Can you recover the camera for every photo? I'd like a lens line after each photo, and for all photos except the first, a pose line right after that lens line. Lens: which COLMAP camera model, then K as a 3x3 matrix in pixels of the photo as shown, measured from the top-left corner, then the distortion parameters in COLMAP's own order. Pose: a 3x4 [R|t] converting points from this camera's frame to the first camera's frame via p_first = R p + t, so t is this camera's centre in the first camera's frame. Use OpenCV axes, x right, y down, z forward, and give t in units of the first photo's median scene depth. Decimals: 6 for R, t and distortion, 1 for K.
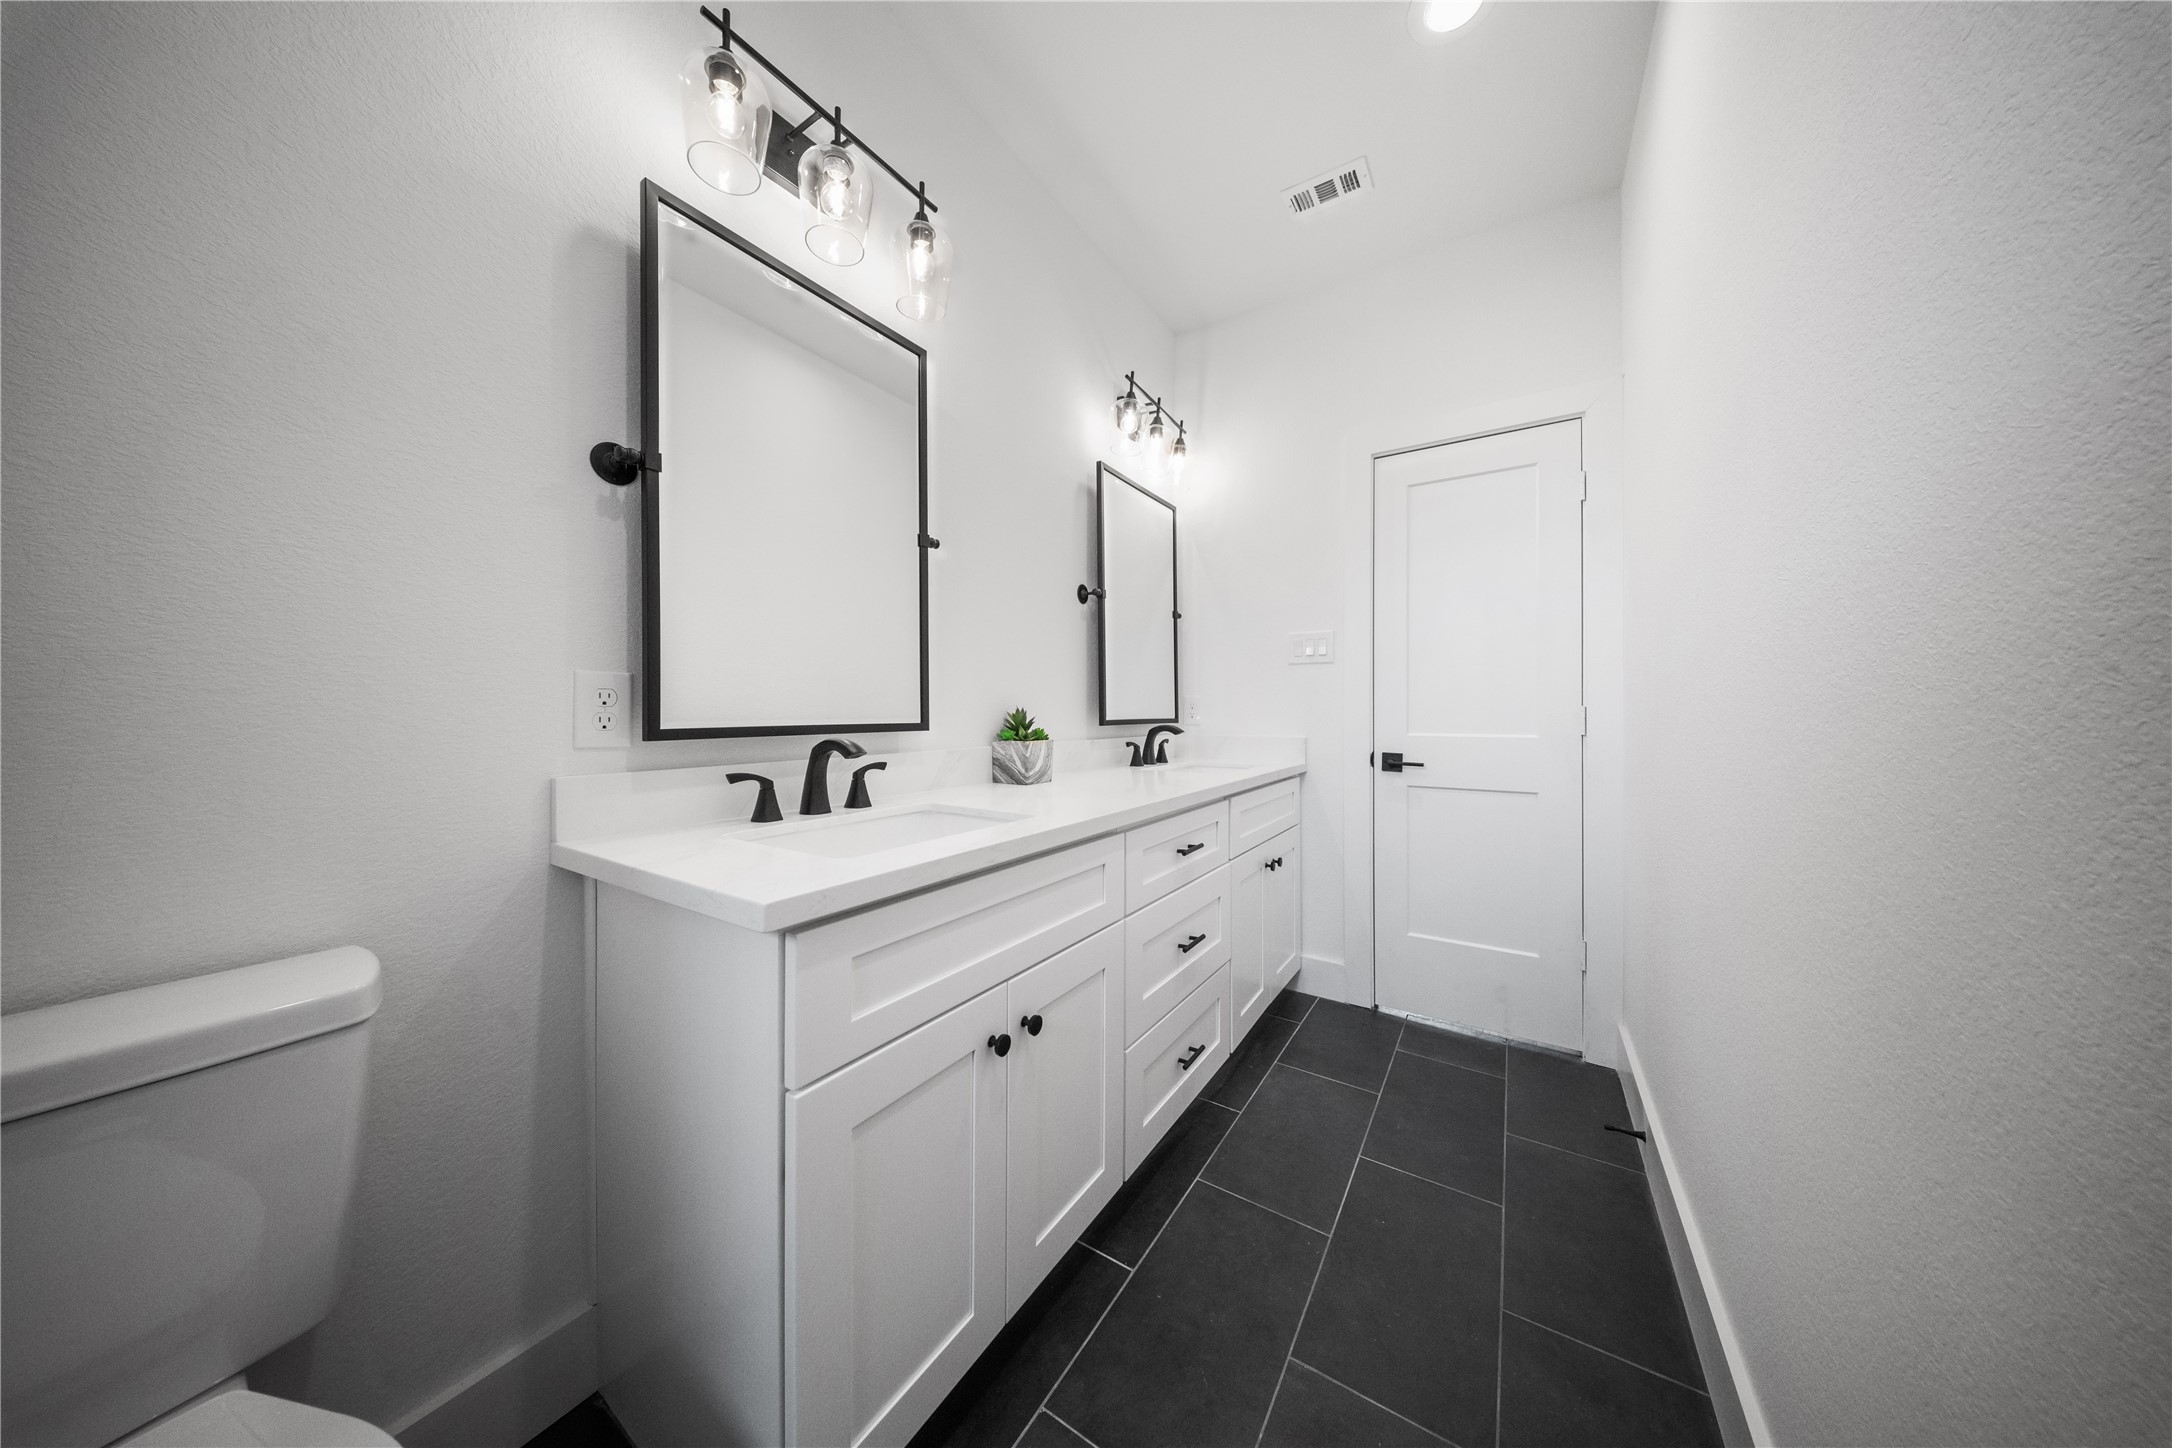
lens RADIAL K [[638.6, 0, 1091.6], [0, 638.6, 716.0], [0, 0, 1]] dist [-0.007013, -0.000159]
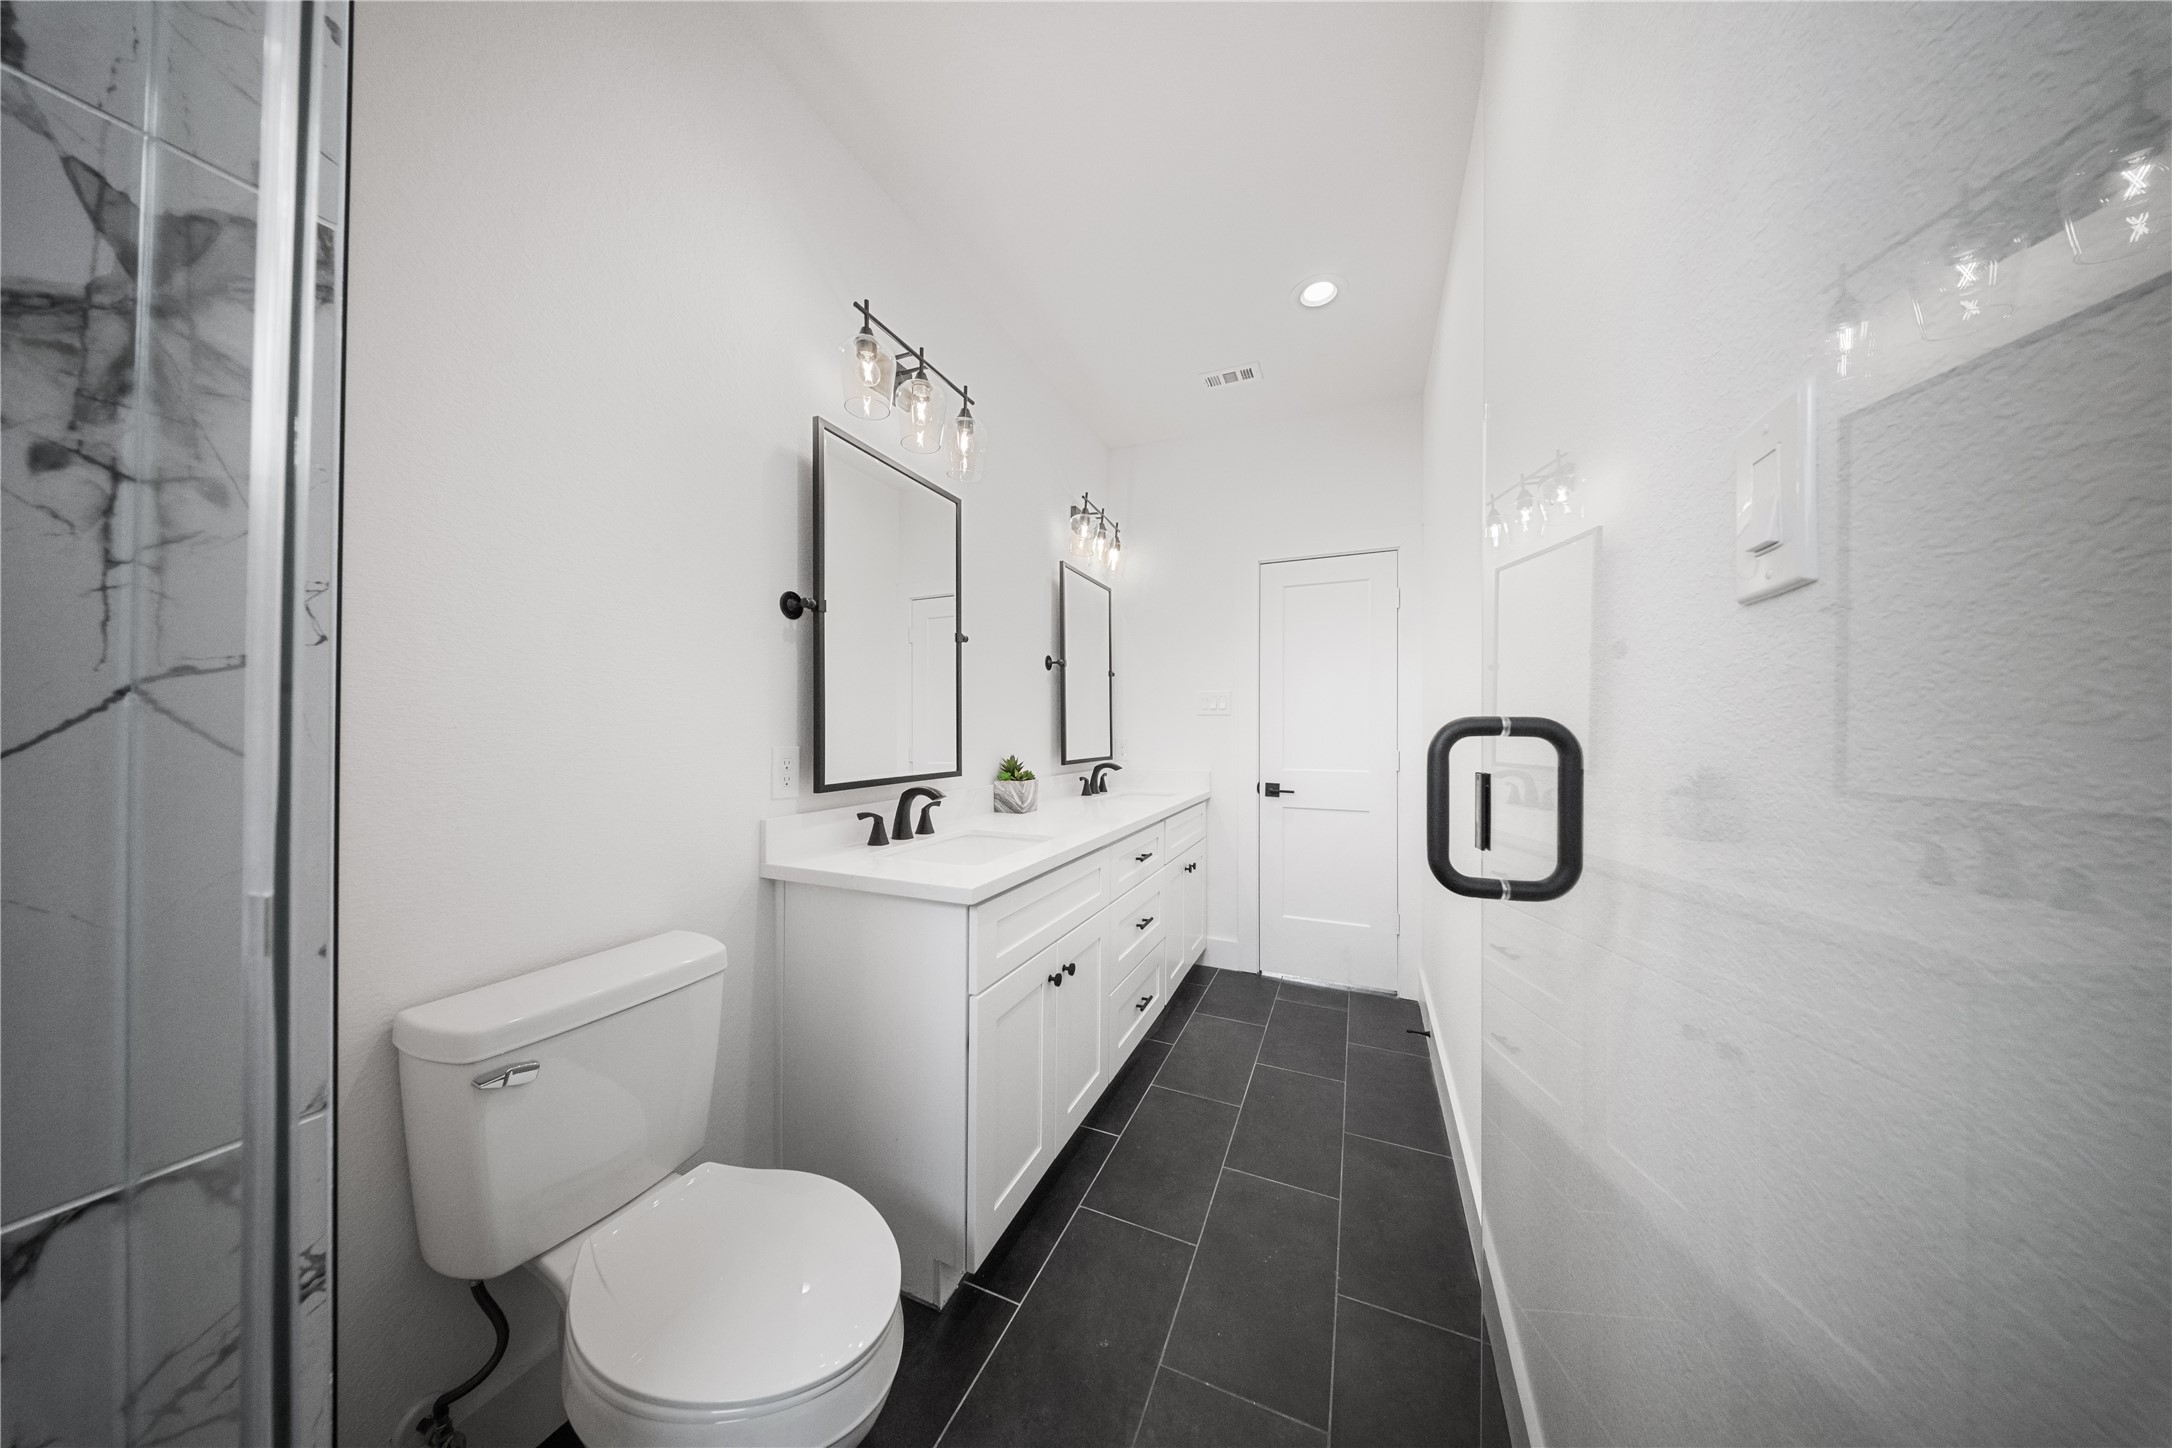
lens RADIAL K [[638.6, 0, 1080.9], [0, 638.6, 728.3], [0, 0, 1]] dist [-0.007013, -0.000159]
pose [[0.985716, 0.004542, 0.168356, -0.226887], [-0.003615, 0.999977, -0.005817, -0.070695], [-0.168379, 0.005125, 0.985709, -0.385492]]
